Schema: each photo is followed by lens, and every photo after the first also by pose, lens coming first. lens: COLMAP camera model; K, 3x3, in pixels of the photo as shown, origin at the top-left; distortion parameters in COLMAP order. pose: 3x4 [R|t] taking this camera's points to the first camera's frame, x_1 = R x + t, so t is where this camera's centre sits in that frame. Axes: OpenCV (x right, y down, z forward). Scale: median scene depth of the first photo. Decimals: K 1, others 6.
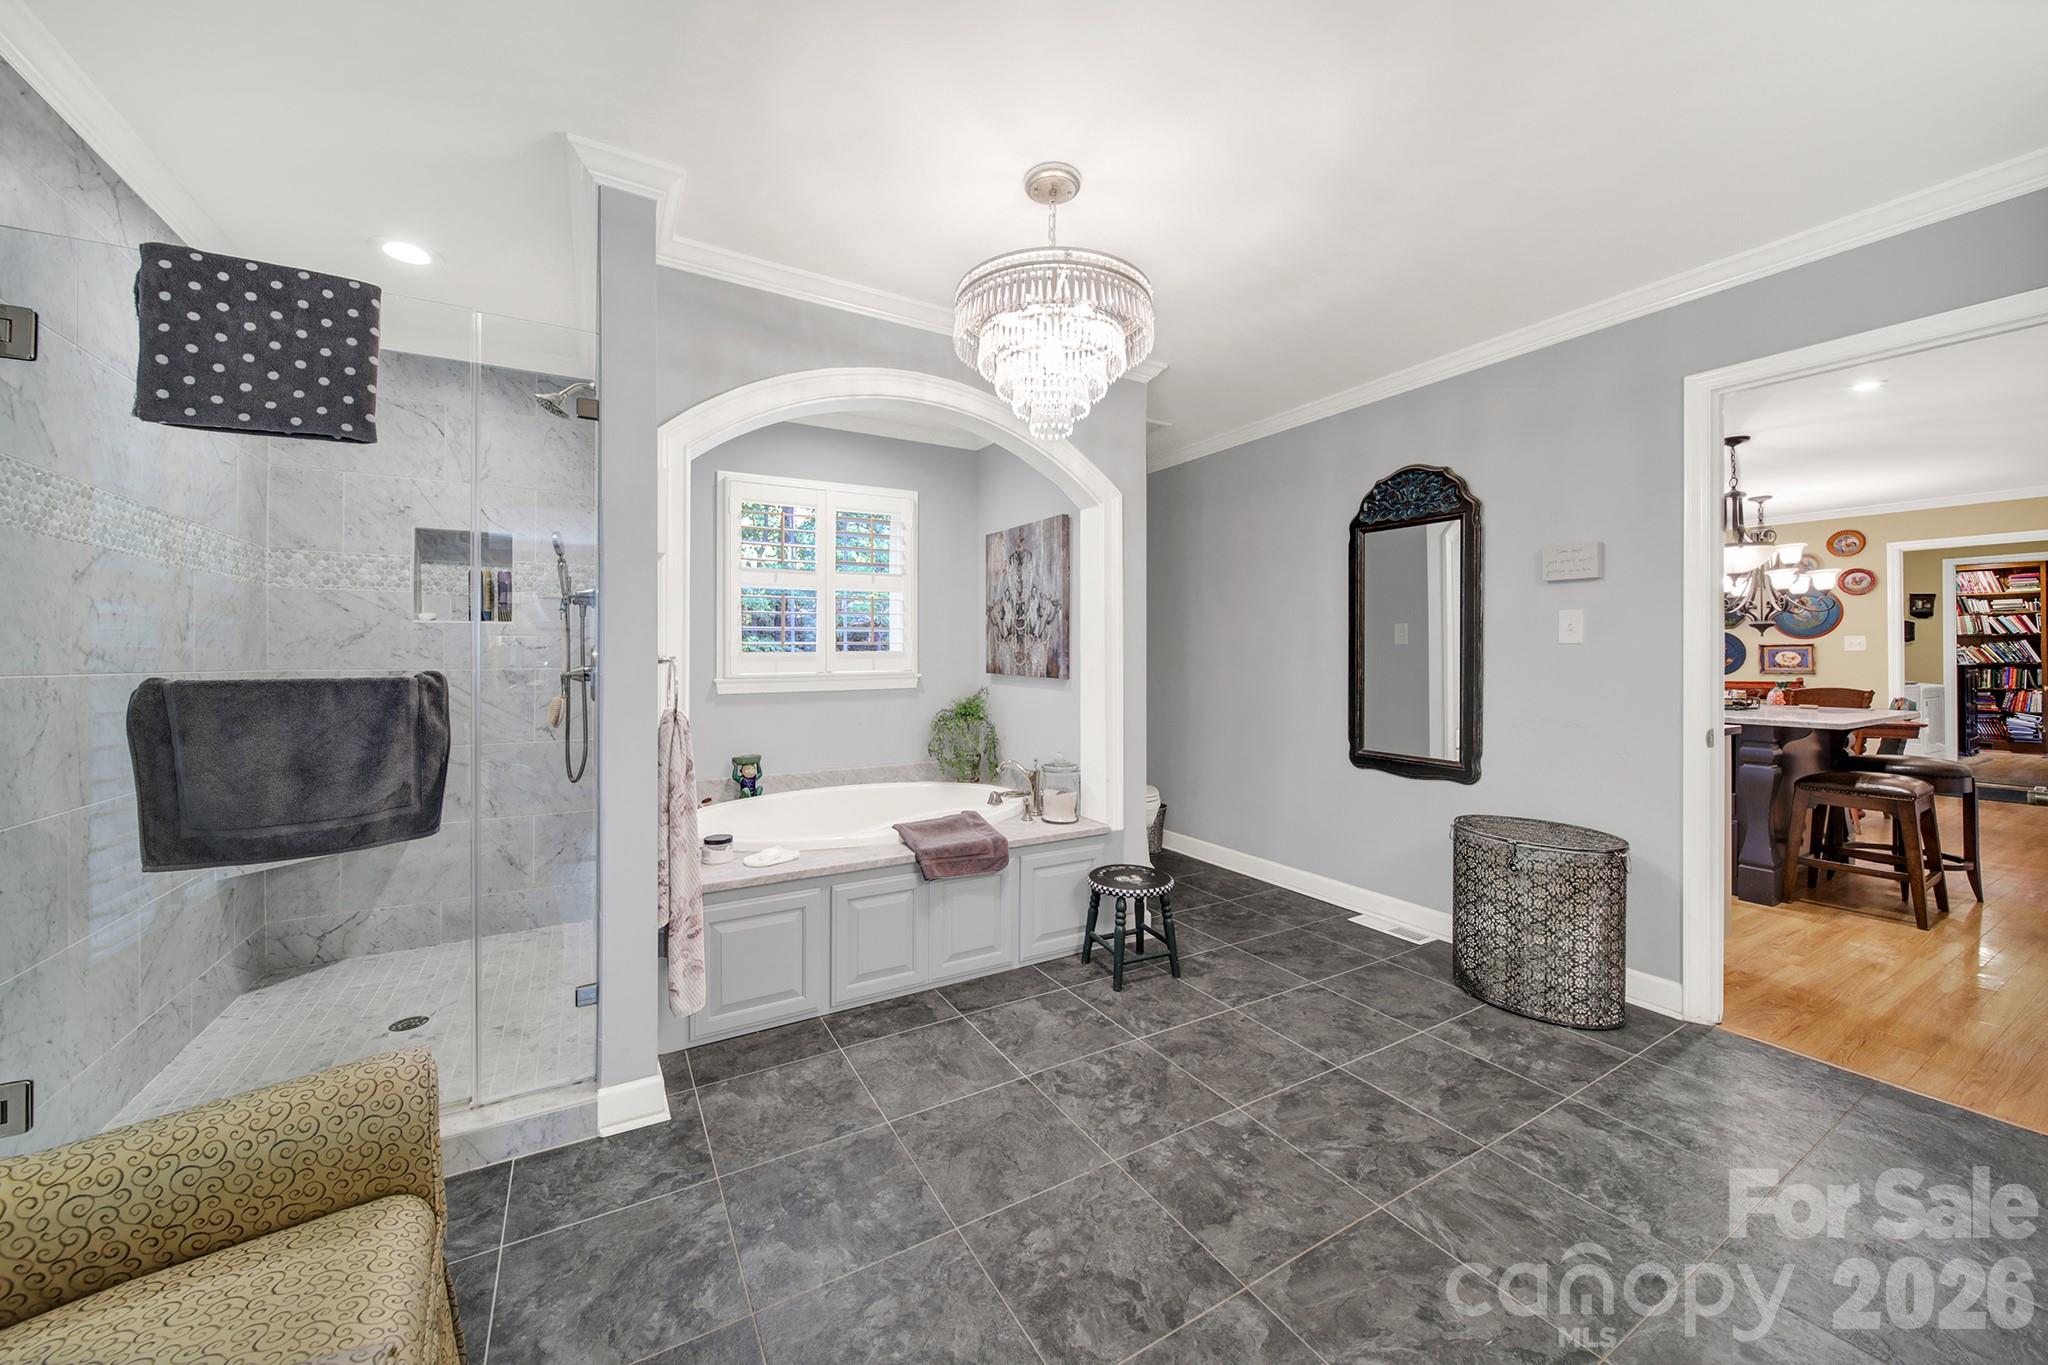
lens RADIAL K [[741.5, 0, 1025.7], [0, 741.5, 652.5], [0, 0, 1]] dist [-0.001149, -0.001237]
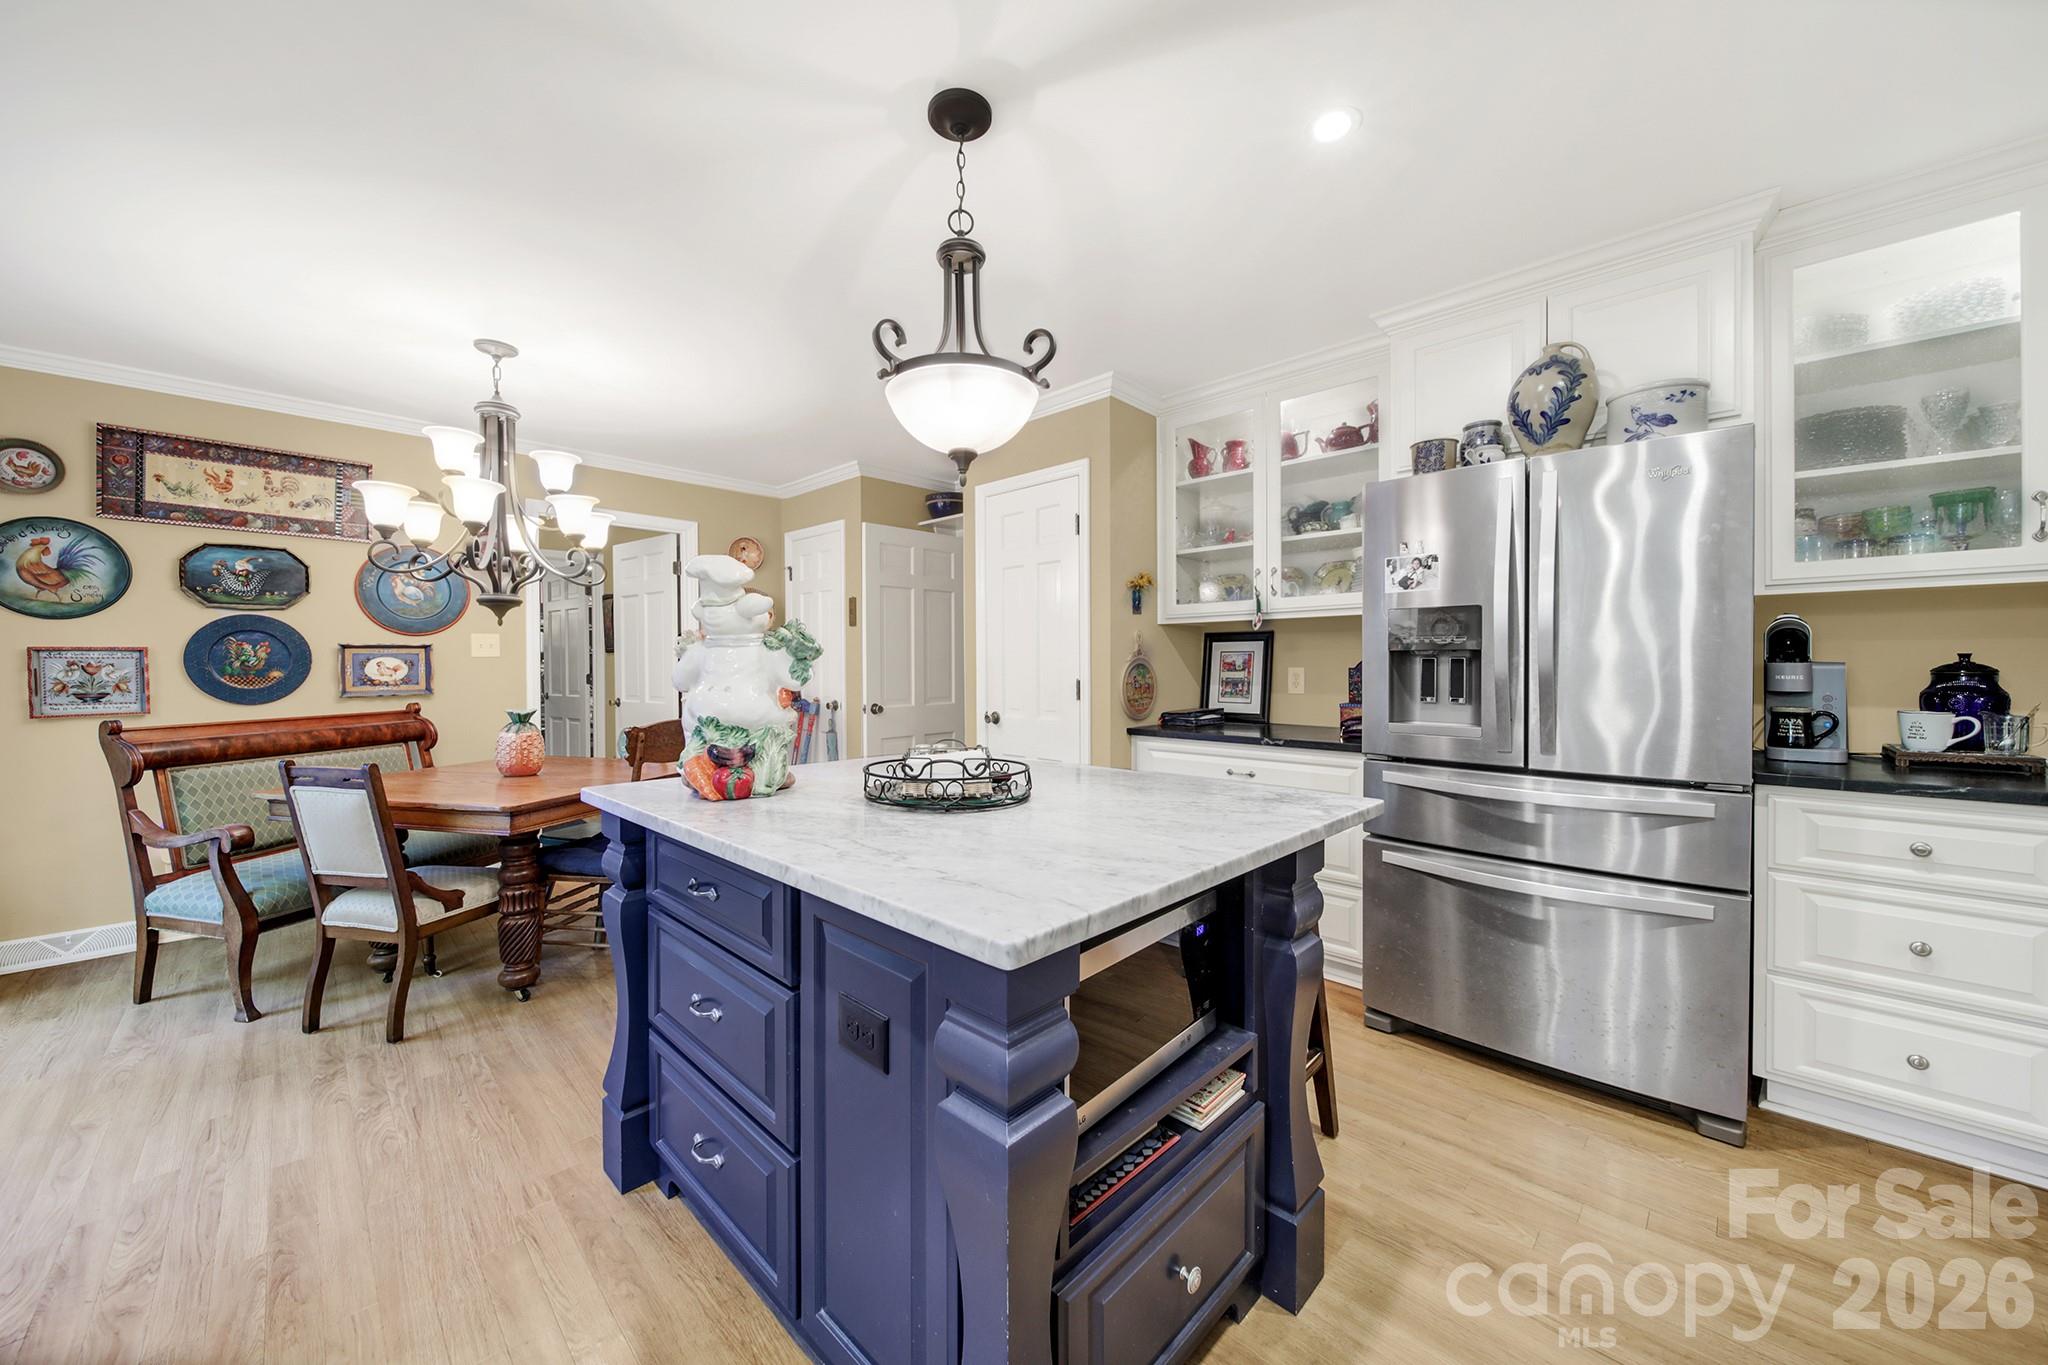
lens RADIAL K [[741.5, 0, 1023.0], [0, 741.5, 672.0], [0, 0, 1]] dist [-0.001149, -0.001237]
pose [[-0.271716, -0.005058, 0.962364, 0.263103], [-0.001345, 0.999987, 0.004876, 0.004816], [-0.962376, 0.000031, -0.271720, 0.508827]]
